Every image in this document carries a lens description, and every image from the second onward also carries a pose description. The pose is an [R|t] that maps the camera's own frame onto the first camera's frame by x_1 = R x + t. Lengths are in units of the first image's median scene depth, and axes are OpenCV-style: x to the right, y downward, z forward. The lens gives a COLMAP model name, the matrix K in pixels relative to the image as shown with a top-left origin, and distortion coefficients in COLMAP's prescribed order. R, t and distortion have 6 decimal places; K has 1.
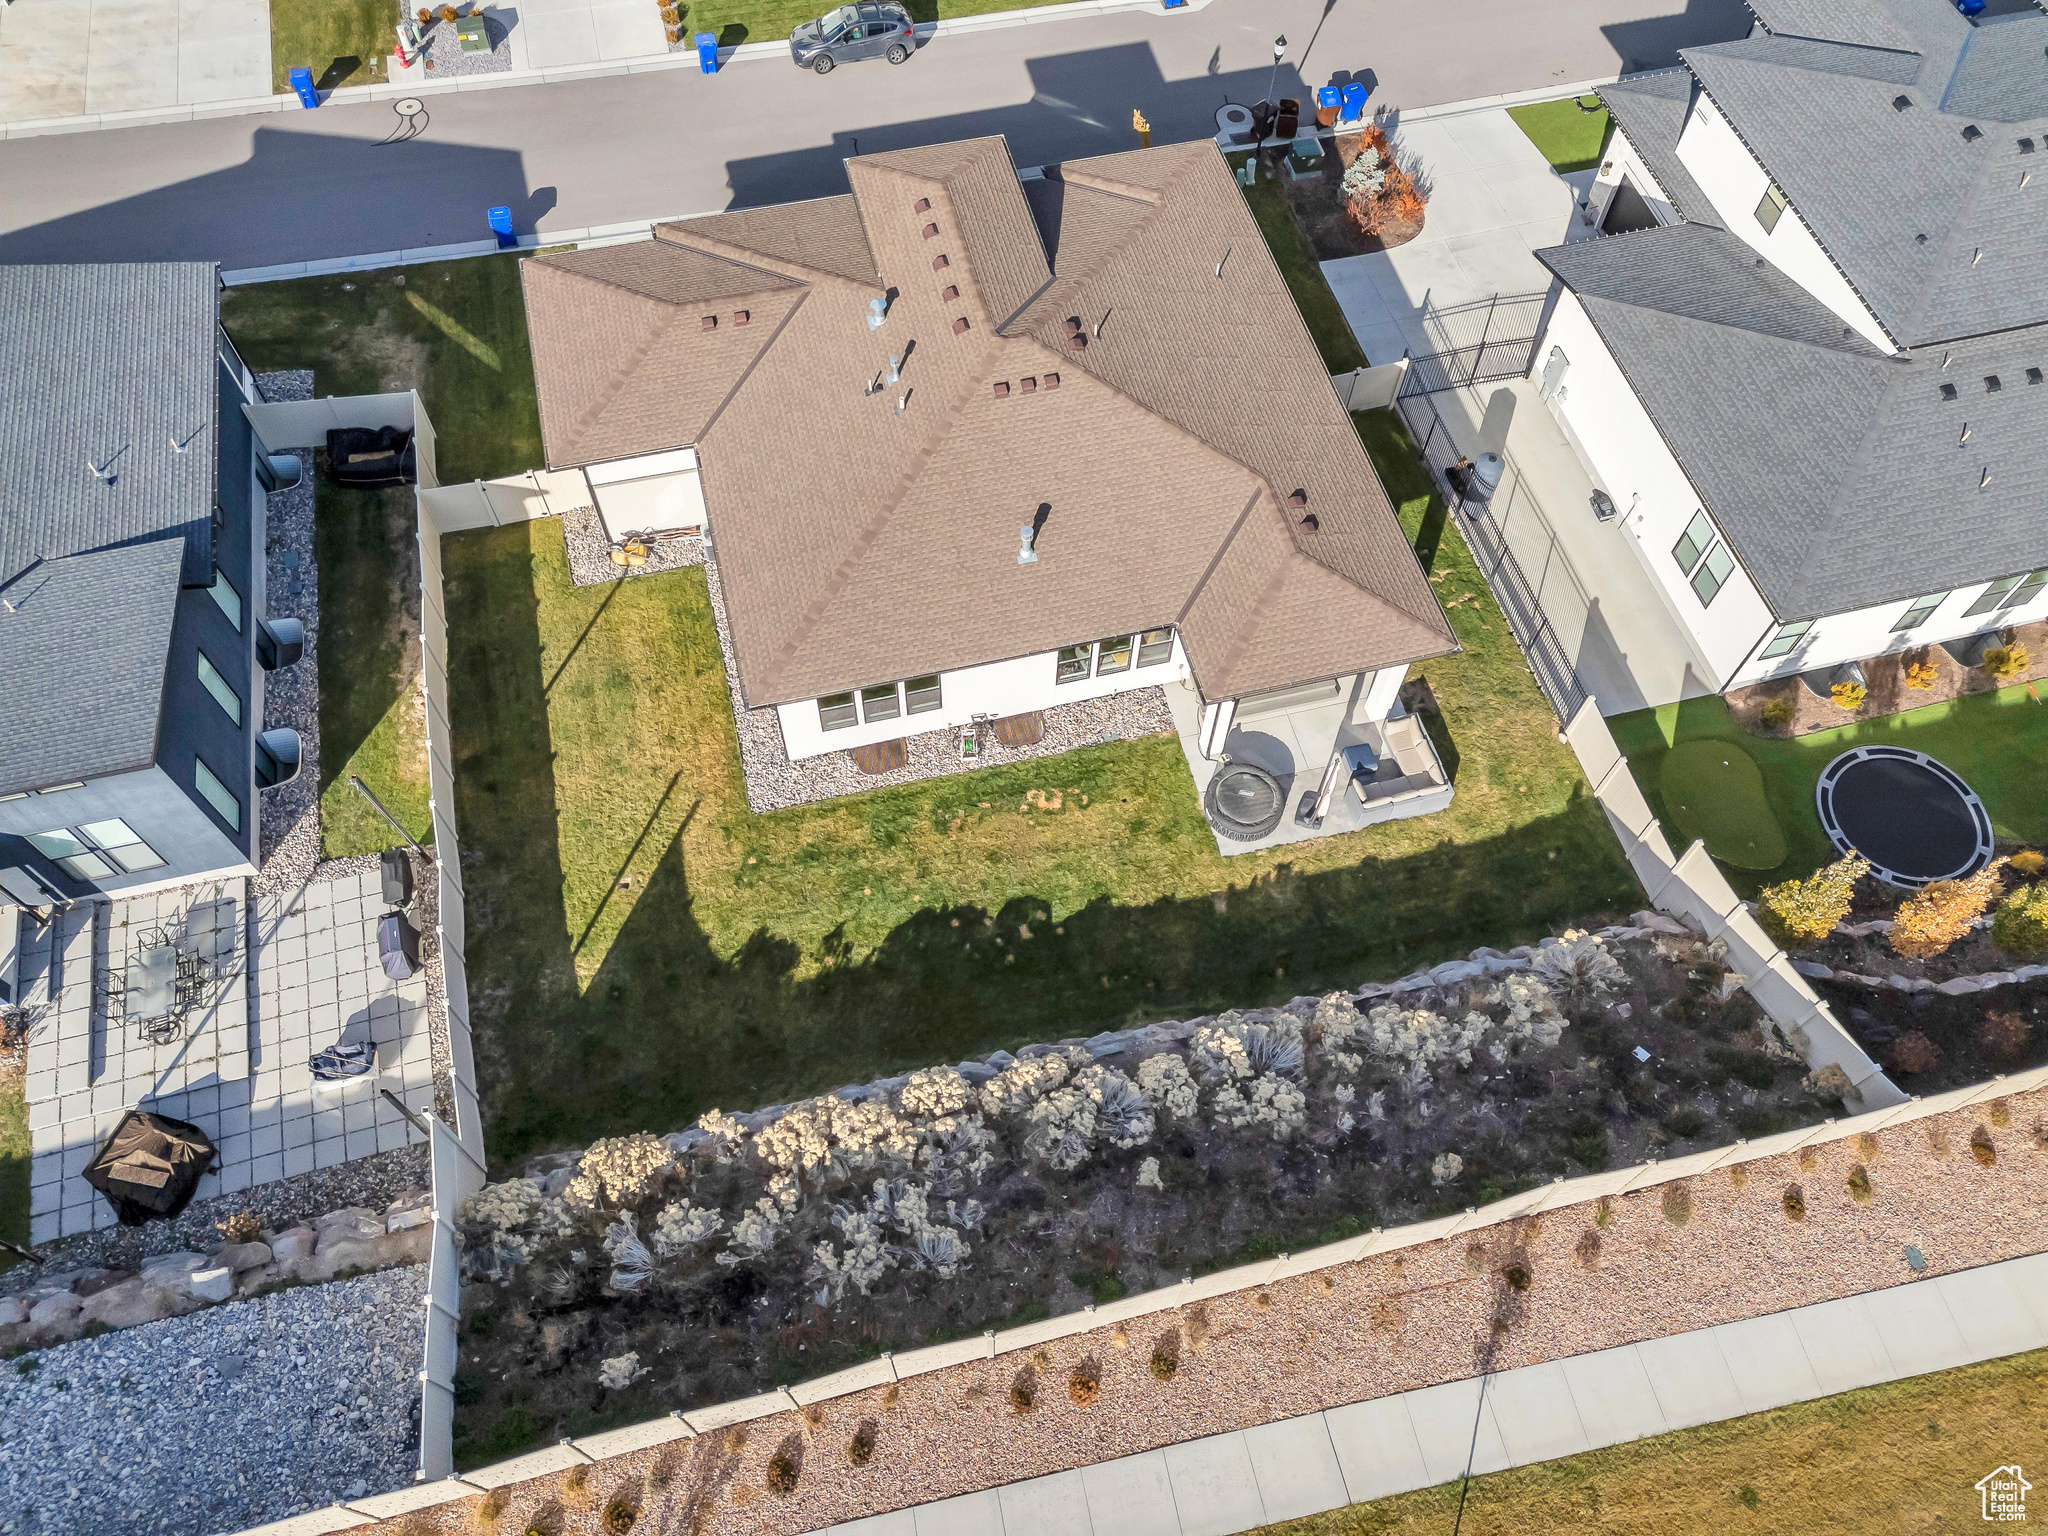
lens RADIAL K [[1490.9, 0, 1024.0], [0, 1490.9, 768.0], [0, 0, 1]] dist [0.085282, -0.074362]
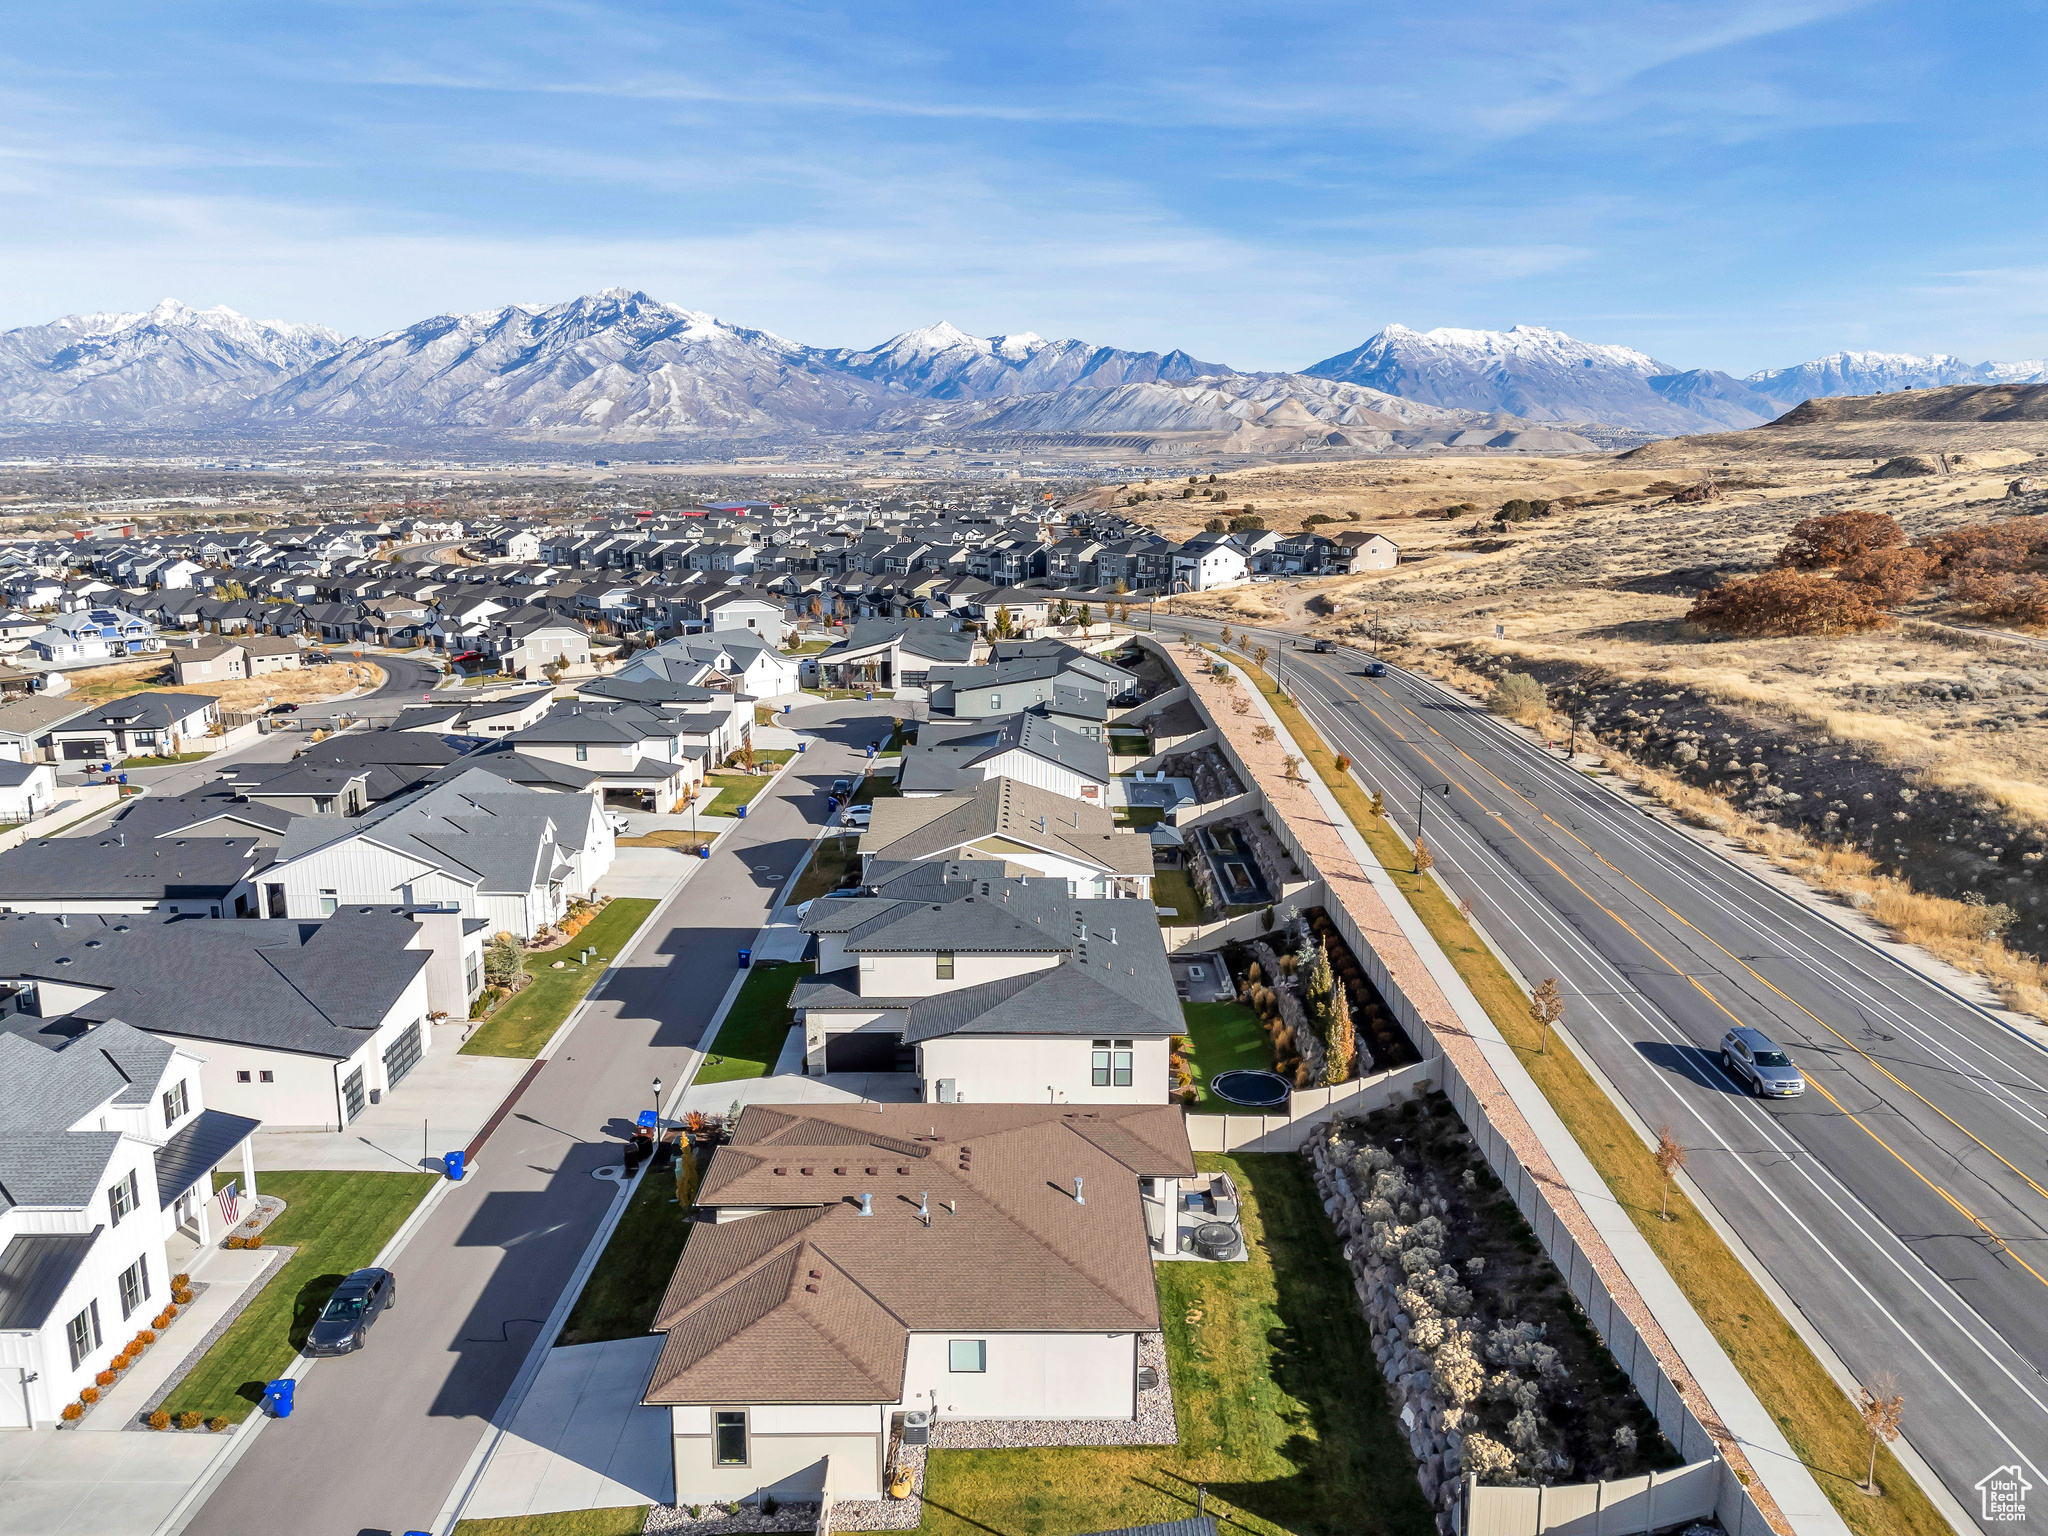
lens RADIAL K [[1490.9, 0, 1024.0], [0, 1490.9, 768.0], [0, 0, 1]] dist [0.085282, -0.074362]
pose [[0.248220, -0.228757, 0.941306, -1.316885], [0.836208, 0.541144, -0.088997, -0.282856], [-0.489023, 0.809218, 0.325611, 0.151835]]
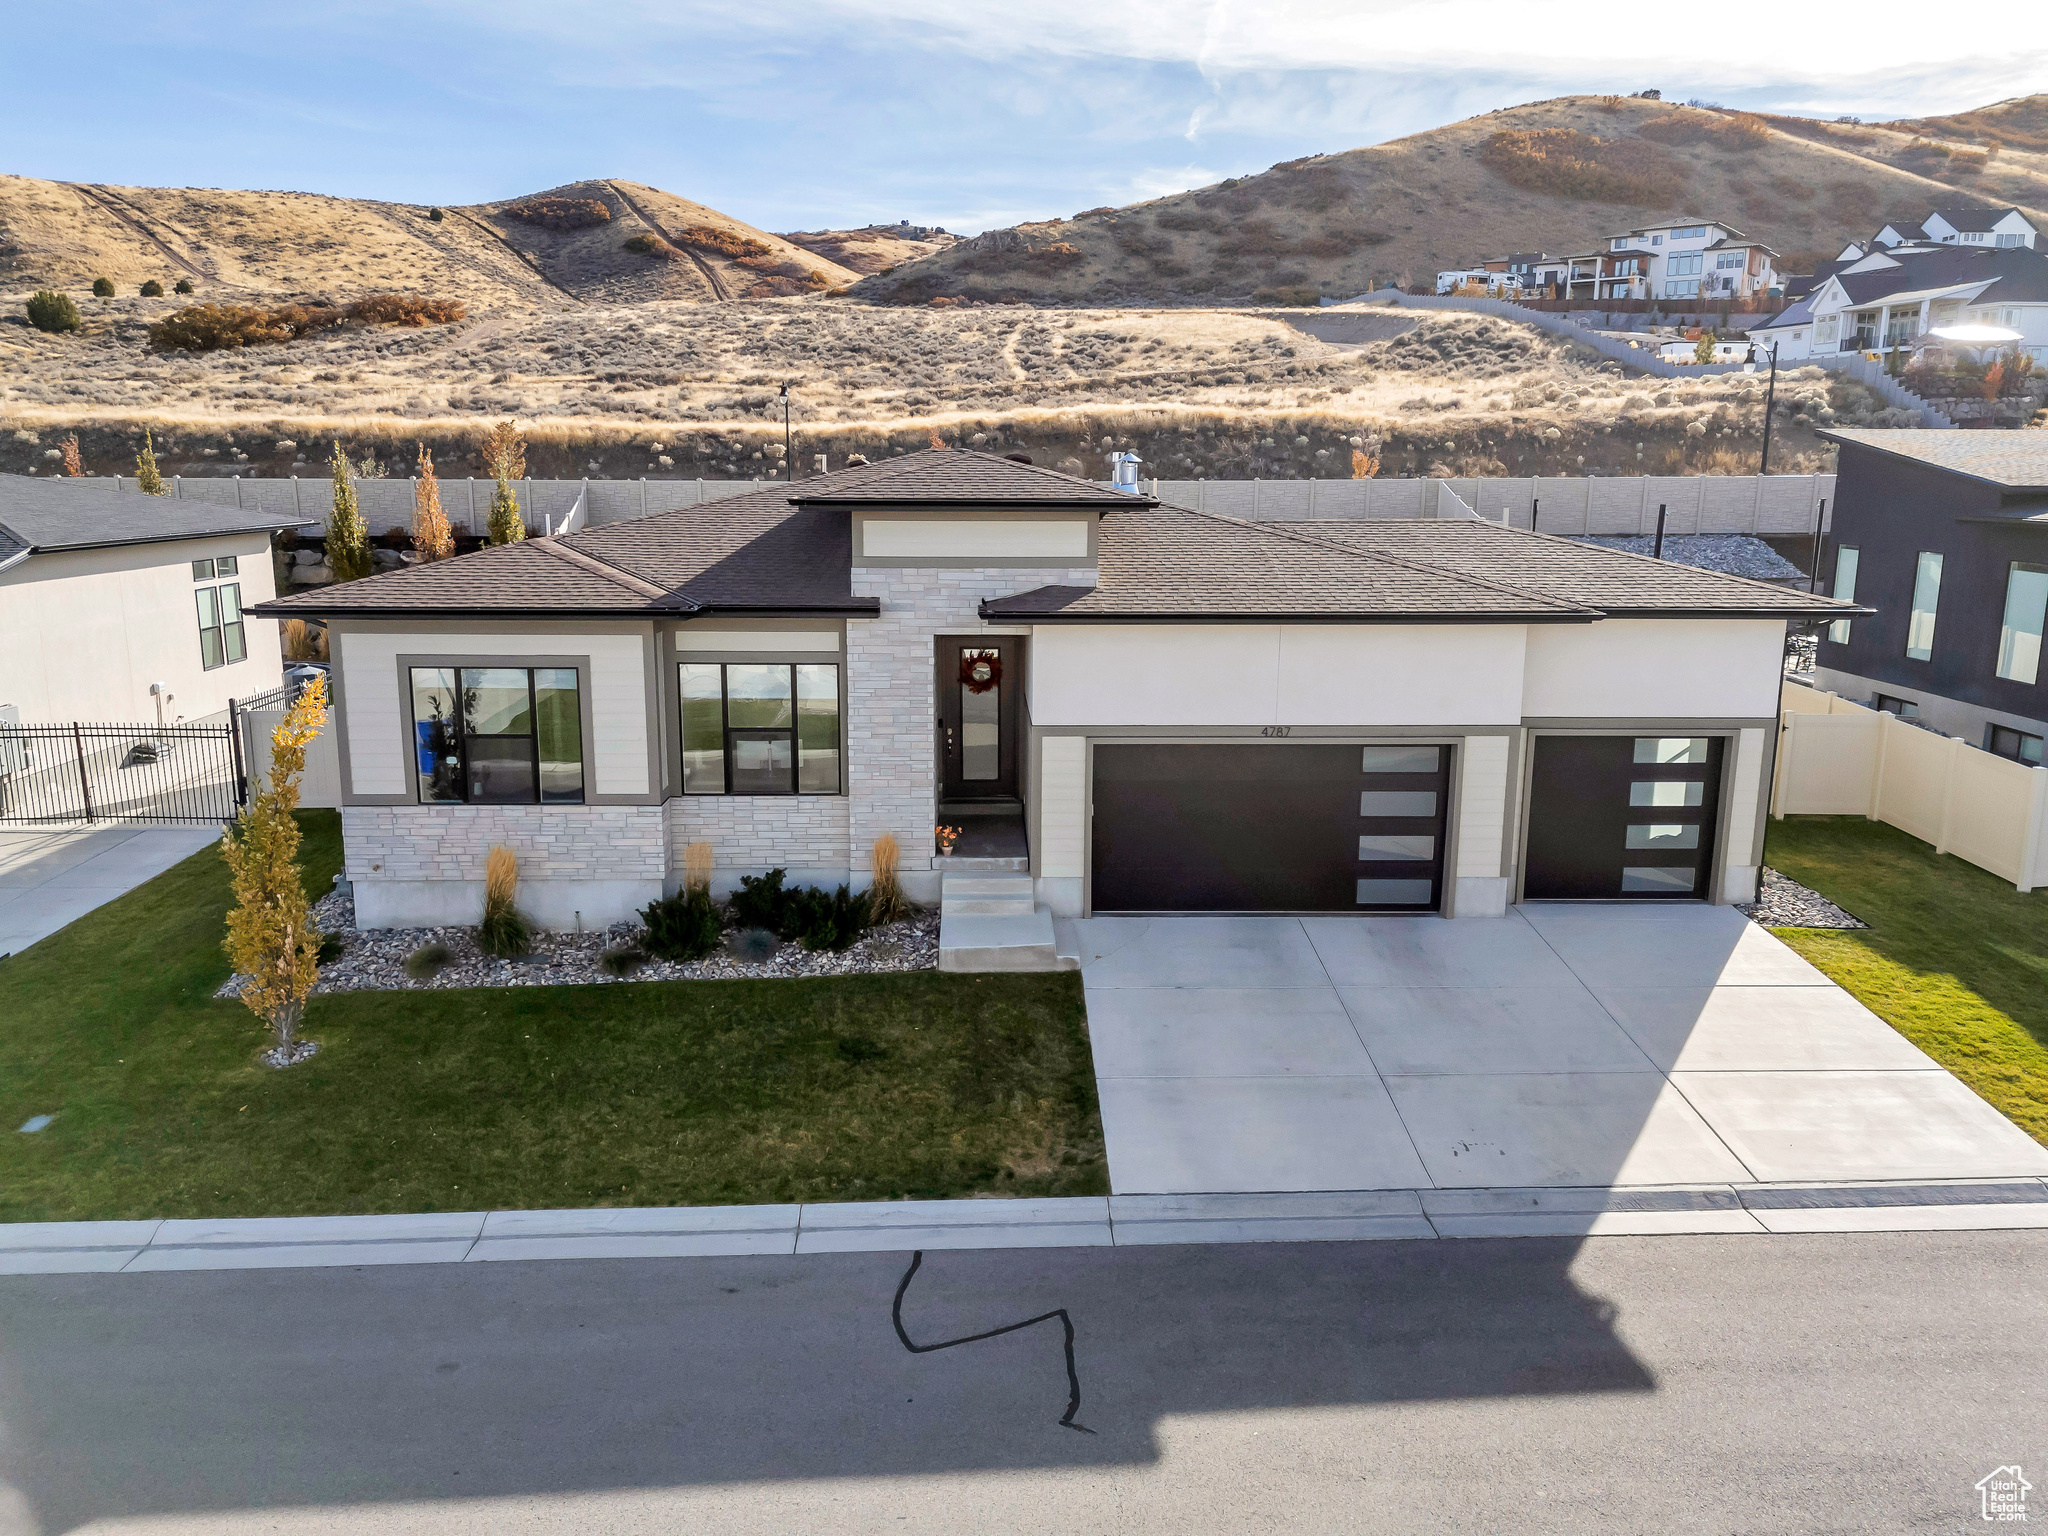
lens RADIAL K [[1498.0, 0, 1019.1], [0, 1498.0, 757.1], [0, 0, 1]] dist [0.069128, -0.056540]
pose [[-0.975806, -0.065725, 0.208525, -0.196888], [0.175515, 0.333232, 0.926364, -0.888937], [-0.130373, 0.940551, -0.313634, 1.356742]]
